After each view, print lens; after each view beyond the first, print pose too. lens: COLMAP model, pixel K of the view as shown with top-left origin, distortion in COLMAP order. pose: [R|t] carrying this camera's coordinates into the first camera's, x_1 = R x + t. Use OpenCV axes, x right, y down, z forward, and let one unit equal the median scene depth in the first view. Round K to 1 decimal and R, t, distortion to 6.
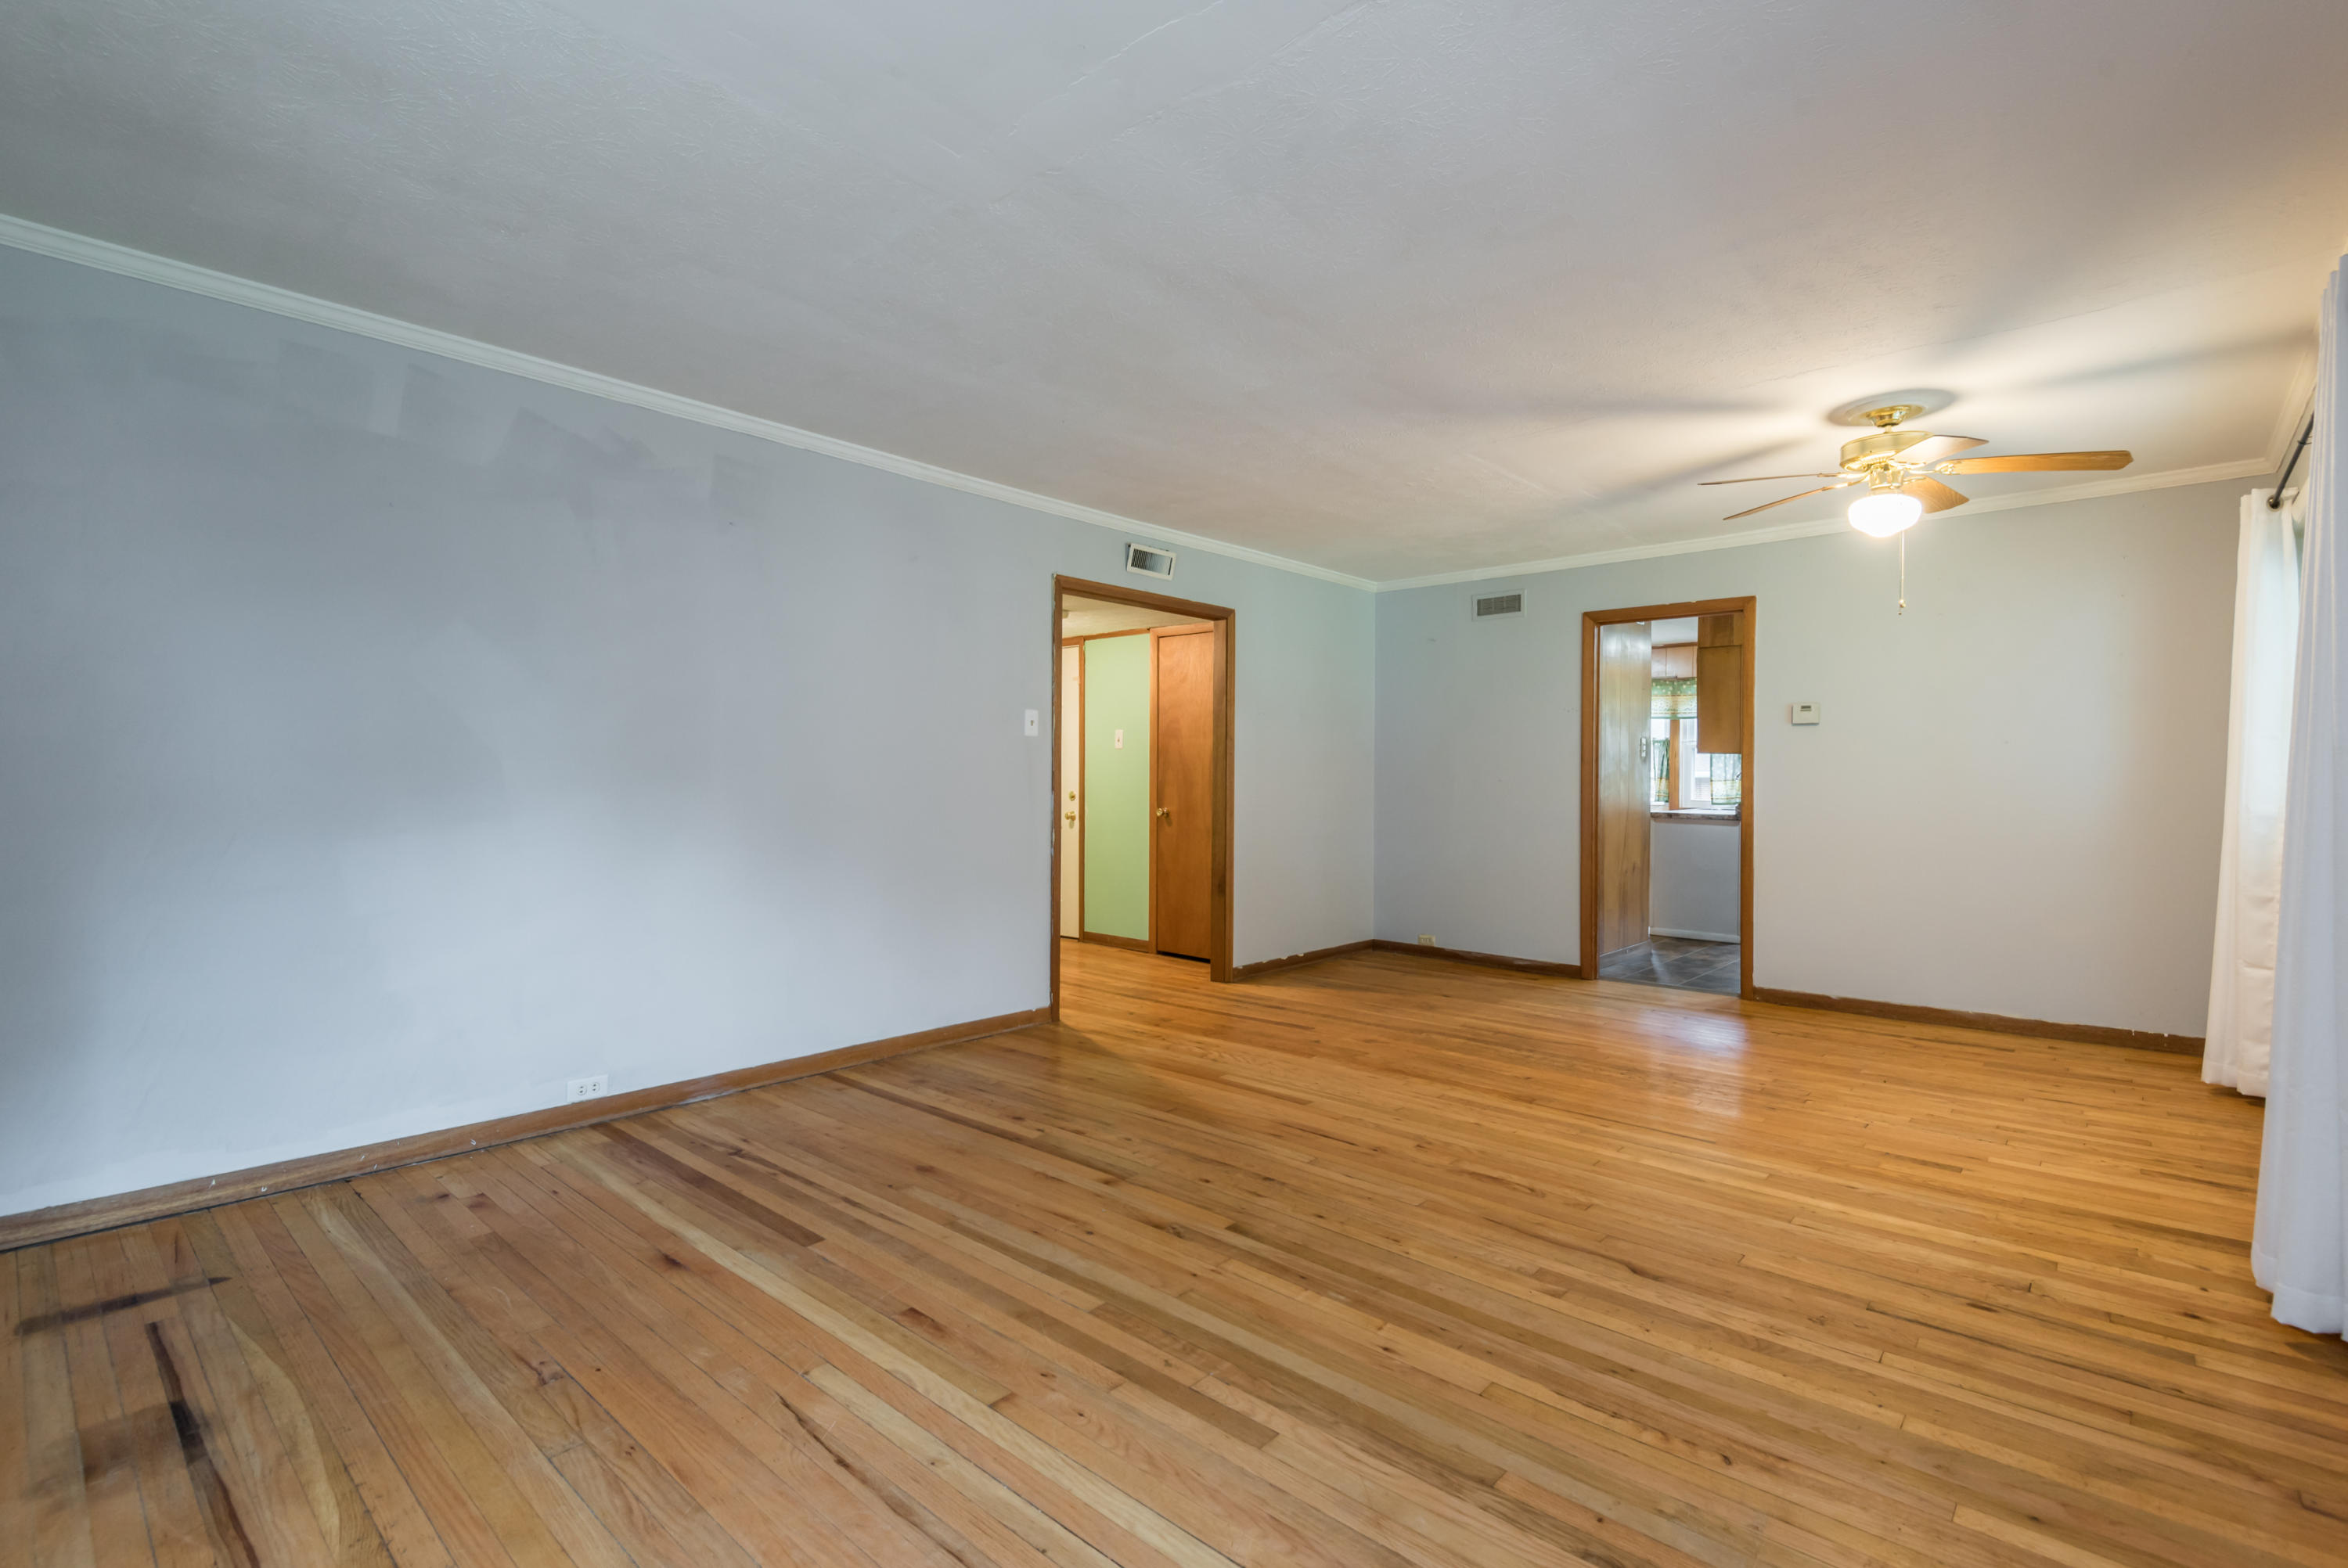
lens RADIAL K [[1067.0, 0, 1171.2], [0, 1067.0, 774.7], [0, 0, 1]] dist [0.029082, -0.016732]
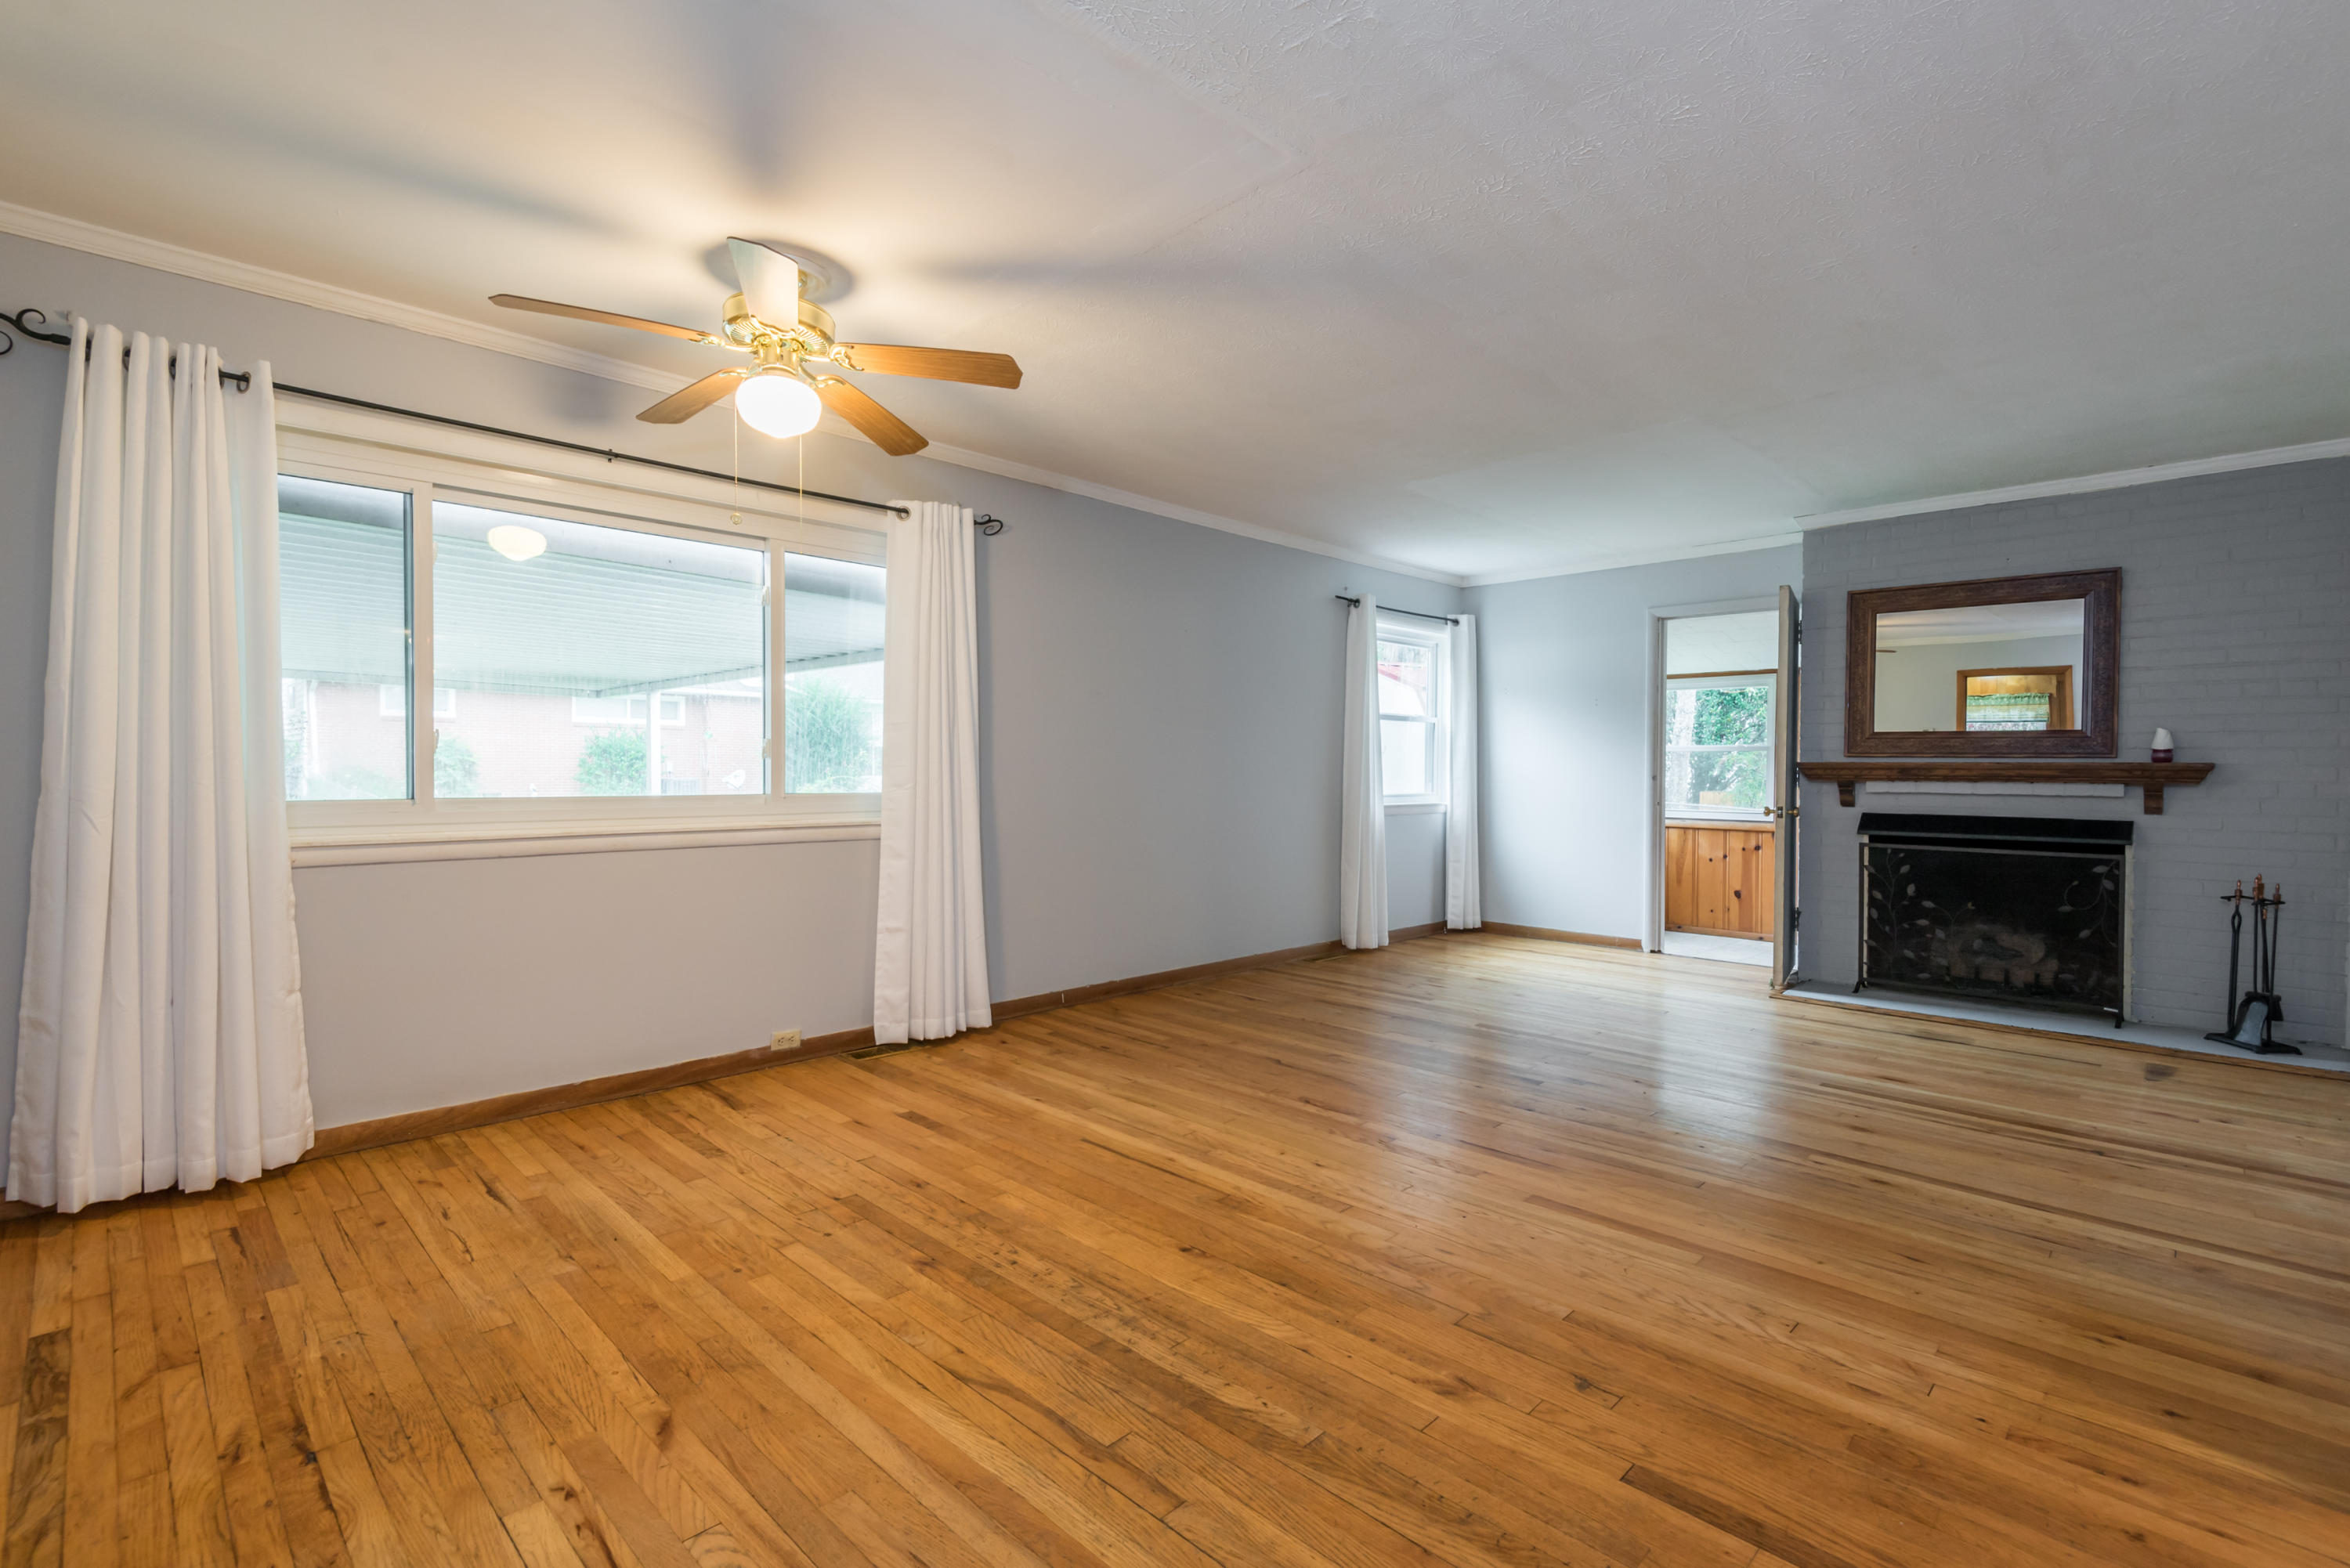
lens RADIAL K [[1068.0, 0, 1184.2], [0, 1068.0, 769.1], [0, 0, 1]] dist [0.029082, -0.016732]
pose [[-0.999099, -0.013348, 0.040295, 0.376413], [-0.013490, 0.999904, -0.003258, 0.014582], [-0.040248, -0.003799, -0.999182, 1.931790]]
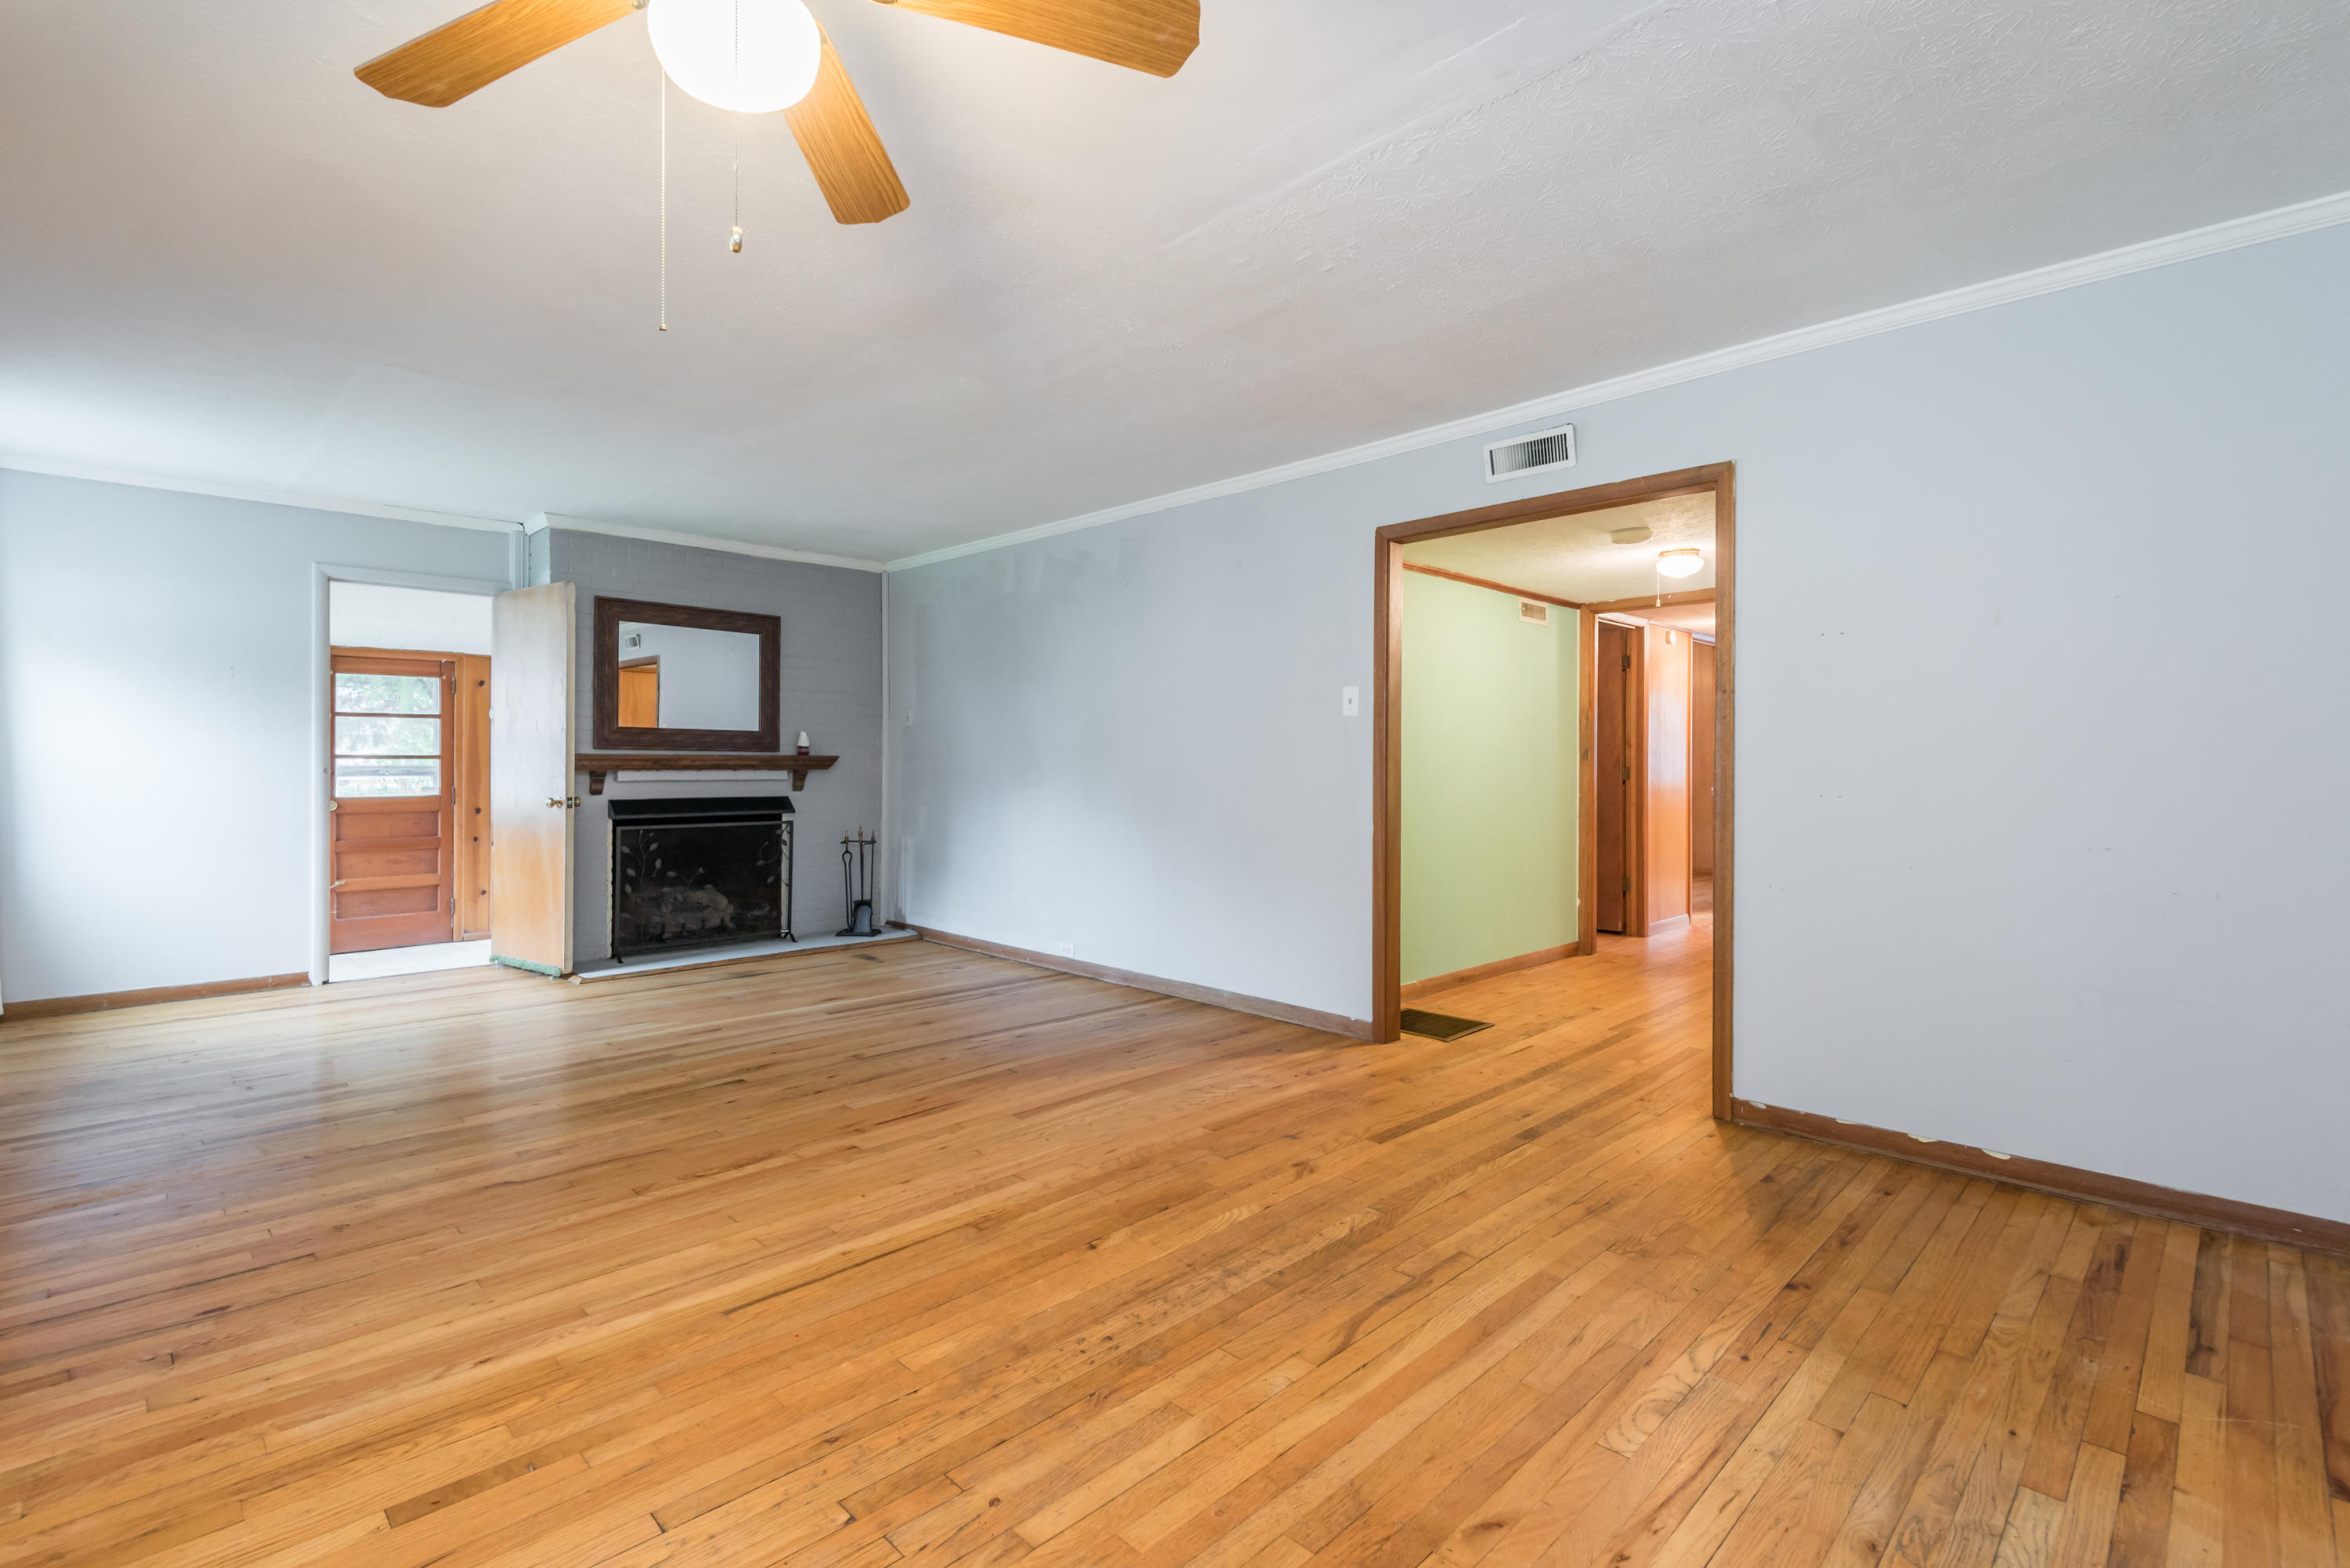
lens RADIAL K [[1068.0, 0, 1164.2], [0, 1068.0, 752.0], [0, 0, 1]] dist [0.029082, -0.016732]
pose [[-0.056585, -0.017322, -0.998247, 1.134697], [0.001580, 0.999847, -0.017440, 0.014877], [0.998397, -0.002564, -0.056549, 1.291461]]
